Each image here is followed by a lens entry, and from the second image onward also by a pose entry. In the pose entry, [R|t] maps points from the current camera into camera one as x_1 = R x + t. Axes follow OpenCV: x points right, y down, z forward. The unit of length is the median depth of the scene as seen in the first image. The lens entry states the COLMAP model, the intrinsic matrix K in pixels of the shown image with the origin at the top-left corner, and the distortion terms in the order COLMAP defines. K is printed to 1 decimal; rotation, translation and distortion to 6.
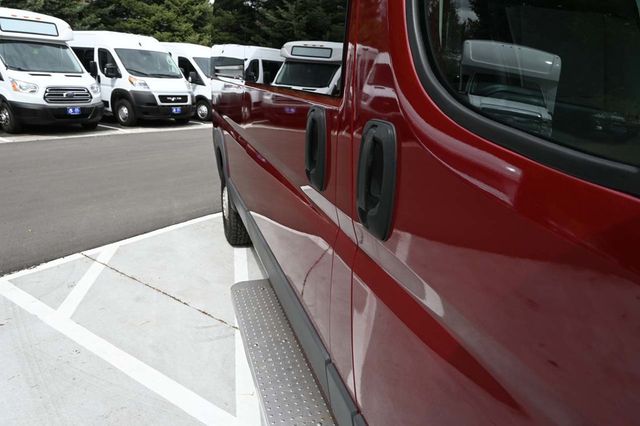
lens RADIAL K [[434.8, 0, 320.0], [0, 434.8, 213.0], [0, 0, 1]] dist [-0.003515, -0.001315]
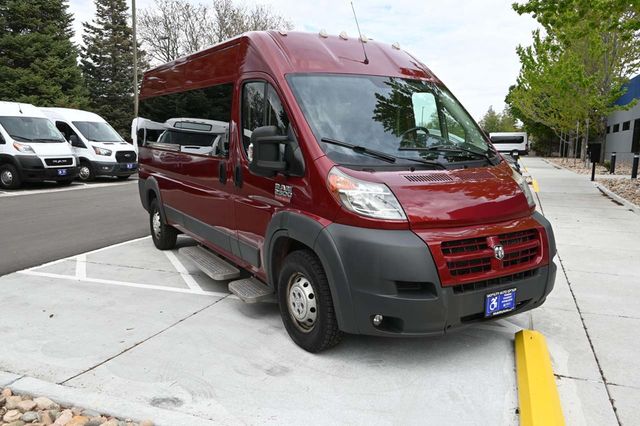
lens RADIAL K [[506.0, 0, 320.0], [0, 506.0, 213.0], [0, 0, 1]] dist [0.005623, -0.000246]
pose [[0.969898, -0.066688, 0.234202, -0.021401], [0.098449, 0.987050, -0.126648, 0.072386], [-0.222723, 0.145893, 0.963903, -0.284461]]
